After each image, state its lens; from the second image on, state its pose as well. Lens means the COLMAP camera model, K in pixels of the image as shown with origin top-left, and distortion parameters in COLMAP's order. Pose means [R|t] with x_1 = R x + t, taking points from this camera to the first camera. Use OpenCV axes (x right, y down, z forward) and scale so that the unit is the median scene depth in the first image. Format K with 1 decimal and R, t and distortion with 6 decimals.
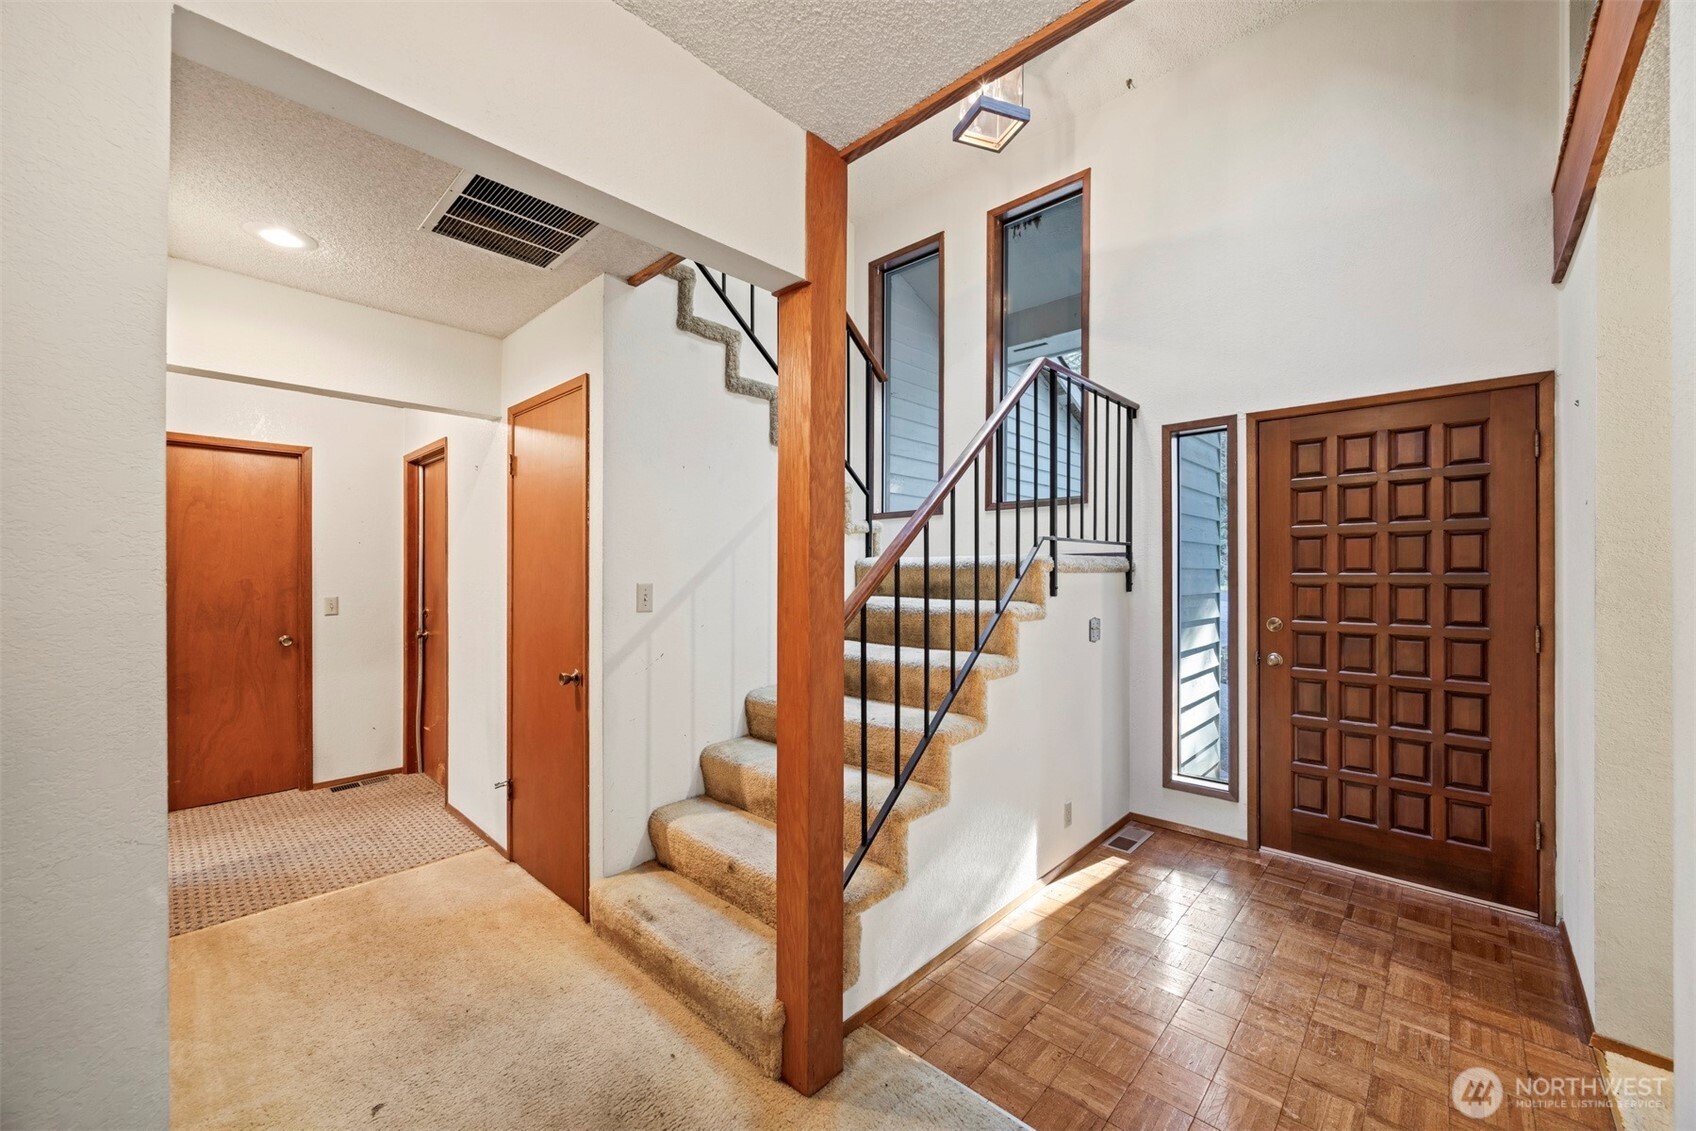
lens RADIAL K [[666.9, 0, 855.2], [0, 666.9, 569.2], [0, 0, 1]] dist [-0.000290, -0.000538]
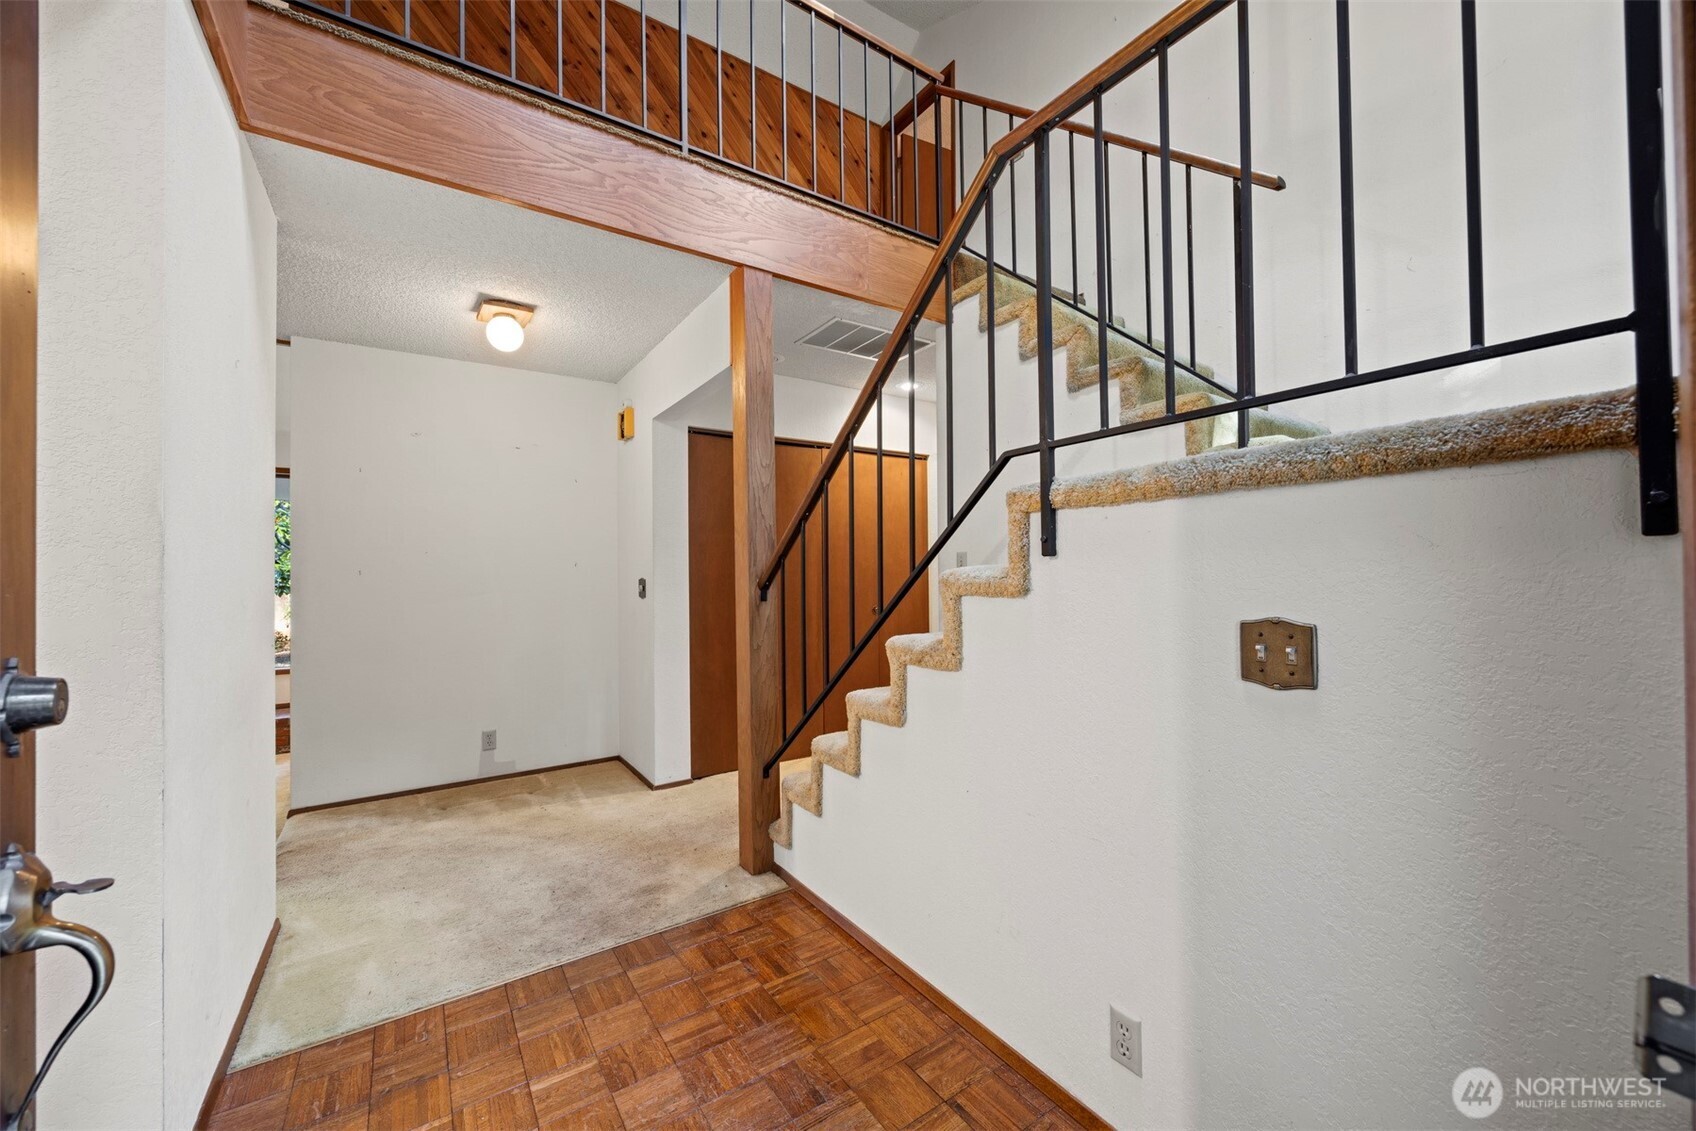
lens RADIAL K [[666.9, 0, 855.2], [0, 666.9, 569.2], [0, 0, 1]] dist [-0.000290, -0.000538]
pose [[-0.243730, -0.003403, -0.969837, 0.851988], [0.012320, 0.999902, -0.006605, 0.052755], [0.969765, -0.013558, -0.243665, 0.994374]]
